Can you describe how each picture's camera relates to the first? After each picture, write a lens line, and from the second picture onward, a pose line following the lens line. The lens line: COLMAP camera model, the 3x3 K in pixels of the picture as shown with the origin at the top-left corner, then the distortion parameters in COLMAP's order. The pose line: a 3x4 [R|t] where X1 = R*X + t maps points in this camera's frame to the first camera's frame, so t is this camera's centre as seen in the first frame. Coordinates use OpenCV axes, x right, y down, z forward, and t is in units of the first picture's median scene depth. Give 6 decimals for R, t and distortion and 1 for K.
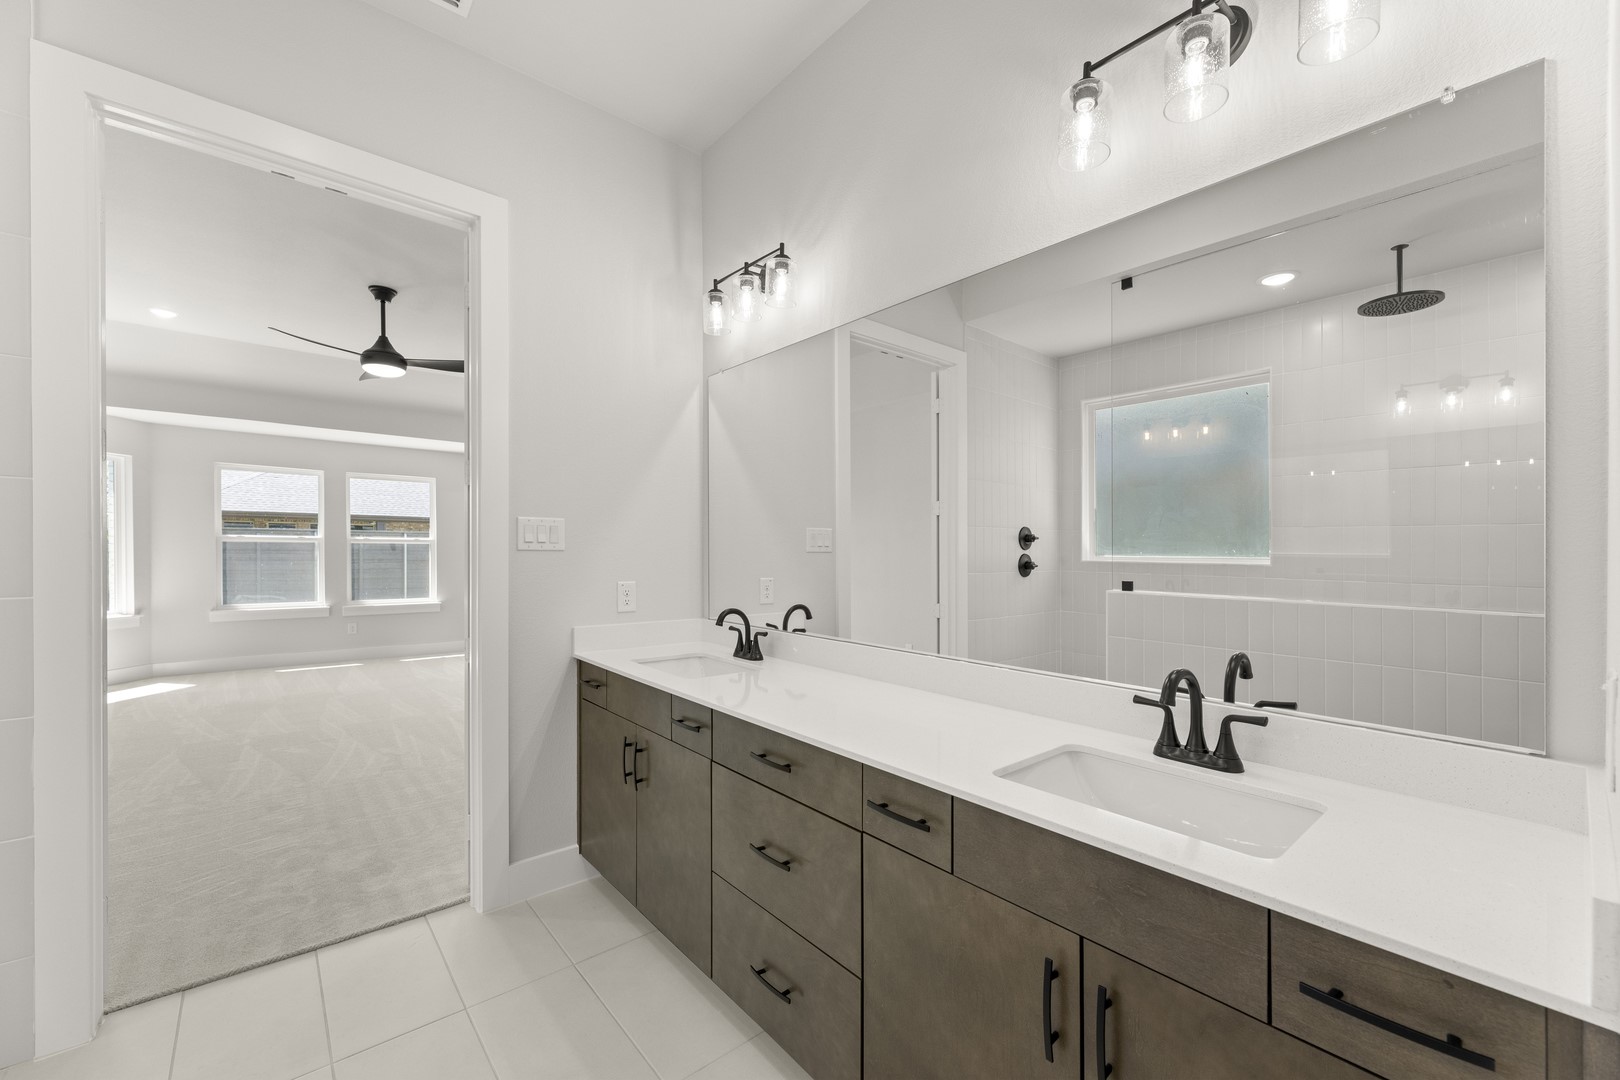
lens RADIAL K [[644.1, 0, 812.2], [0, 644.1, 545.8], [0, 0, 1]] dist [0.000463, -0.000011]
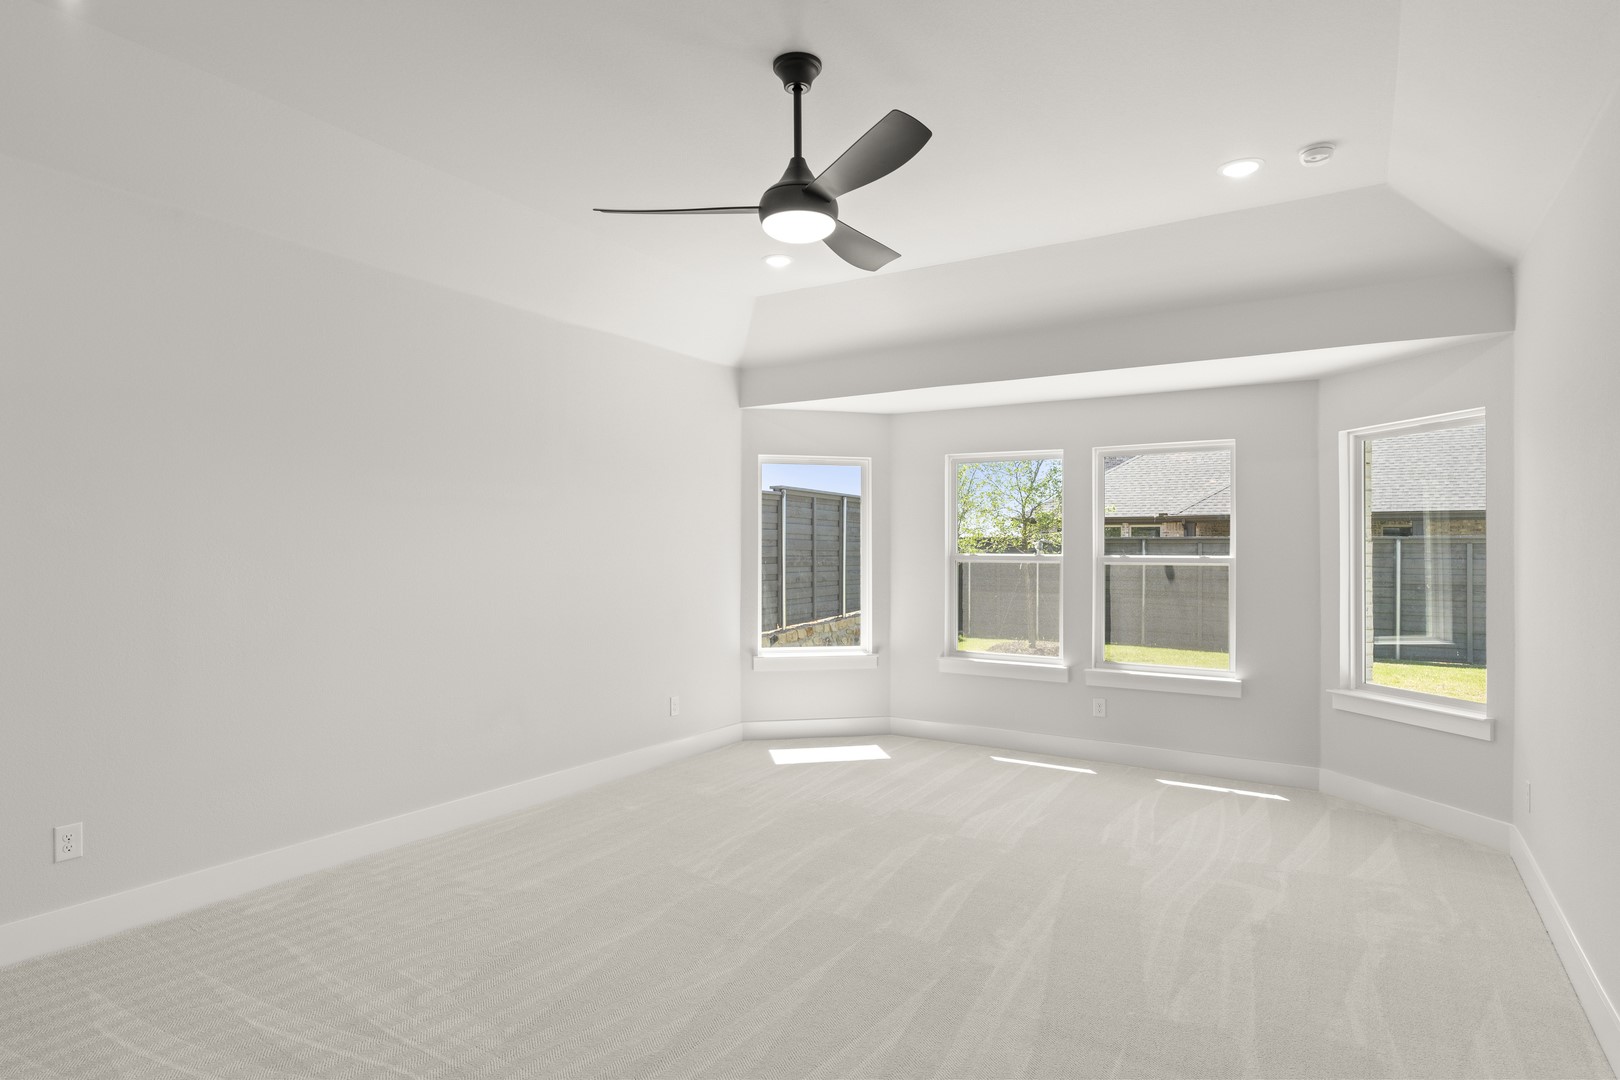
lens RADIAL K [[896.6, 0, 811.3], [0, 896.6, 550.6], [0, 0, 1]] dist [0.005469, 0.000444]
pose [[0.326051, -0.004539, -0.945341, -0.013397], [0.001404, 0.999990, -0.004317, -0.015400], [0.945351, 0.000080, 0.326054, 0.505969]]
